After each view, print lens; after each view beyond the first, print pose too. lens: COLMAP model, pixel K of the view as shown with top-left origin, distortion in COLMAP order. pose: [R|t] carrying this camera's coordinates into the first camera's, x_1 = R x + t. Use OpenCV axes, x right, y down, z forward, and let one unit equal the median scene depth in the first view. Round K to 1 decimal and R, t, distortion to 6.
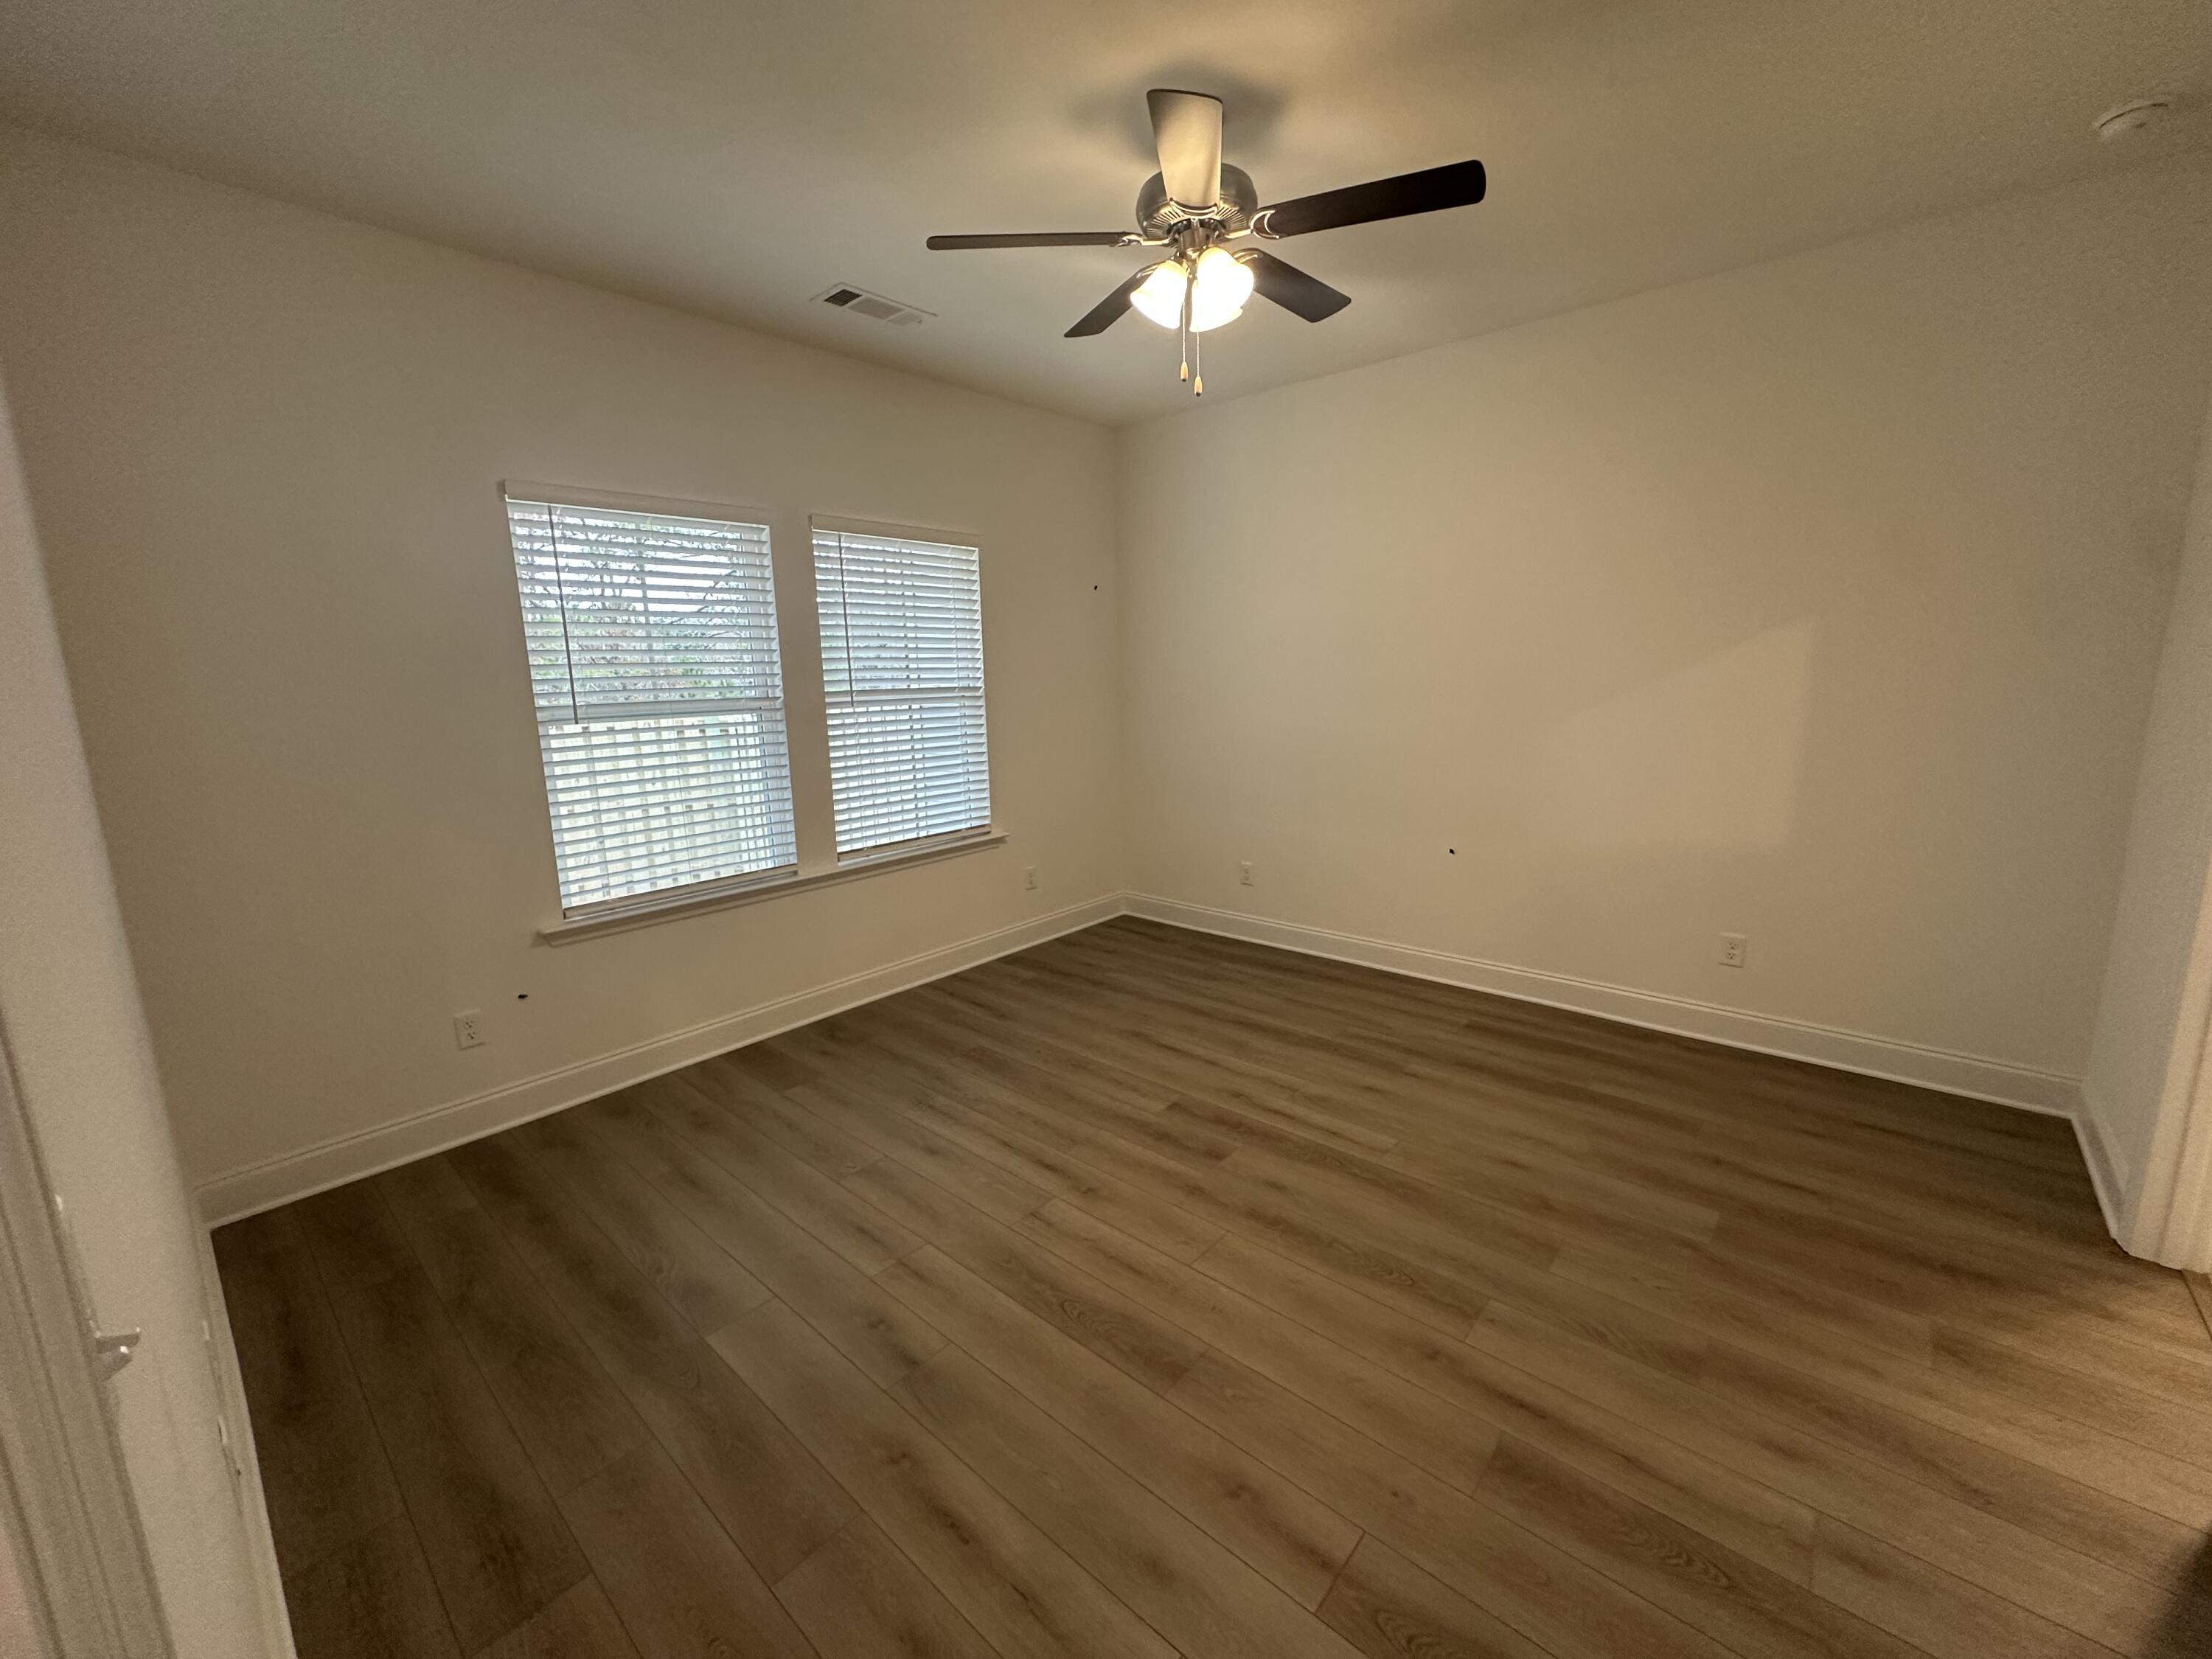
lens RADIAL K [[897.2, 0, 1094.9], [0, 897.2, 821.1], [0, 0, 1]] dist [0.001045, 0.000065]
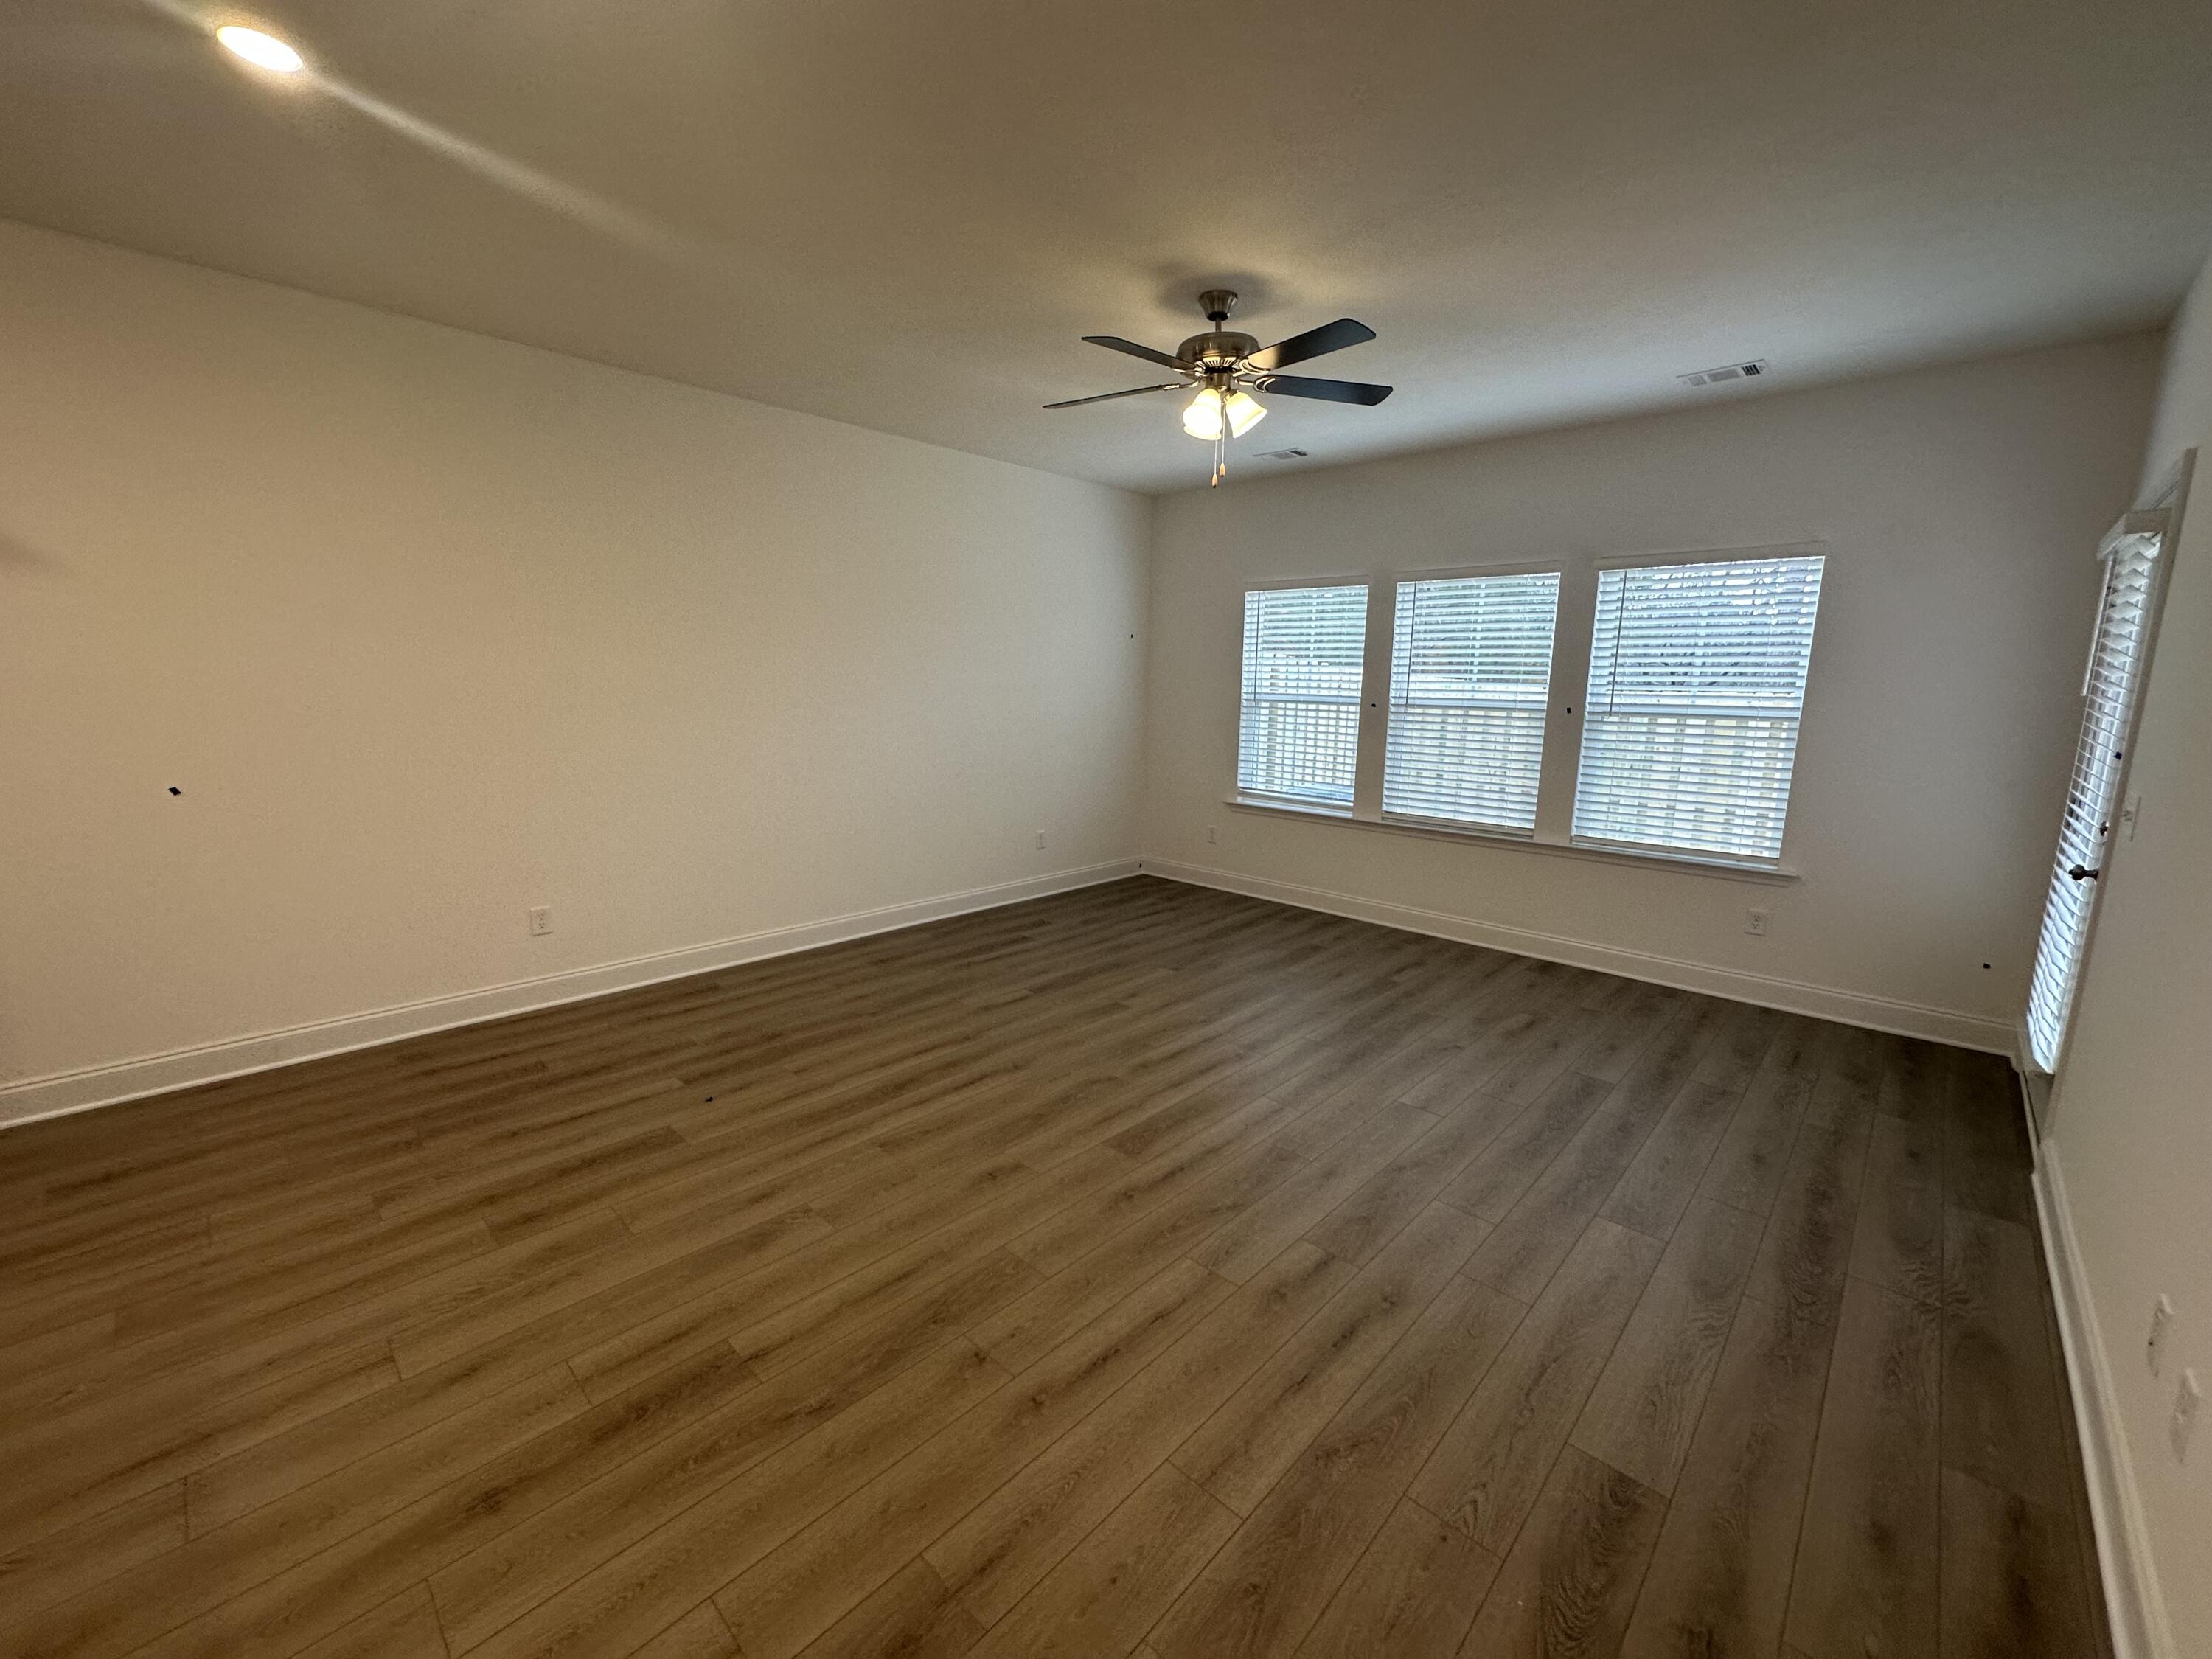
lens RADIAL K [[897.2, 0, 1094.9], [0, 897.2, 821.1], [0, 0, 1]] dist [0.001045, 0.000065]
pose [[-0.018834, 0.183898, -0.982765, 1.053433], [-0.202945, 0.961774, 0.183859, -0.081633], [0.979009, 0.202910, 0.019207, 0.406027]]
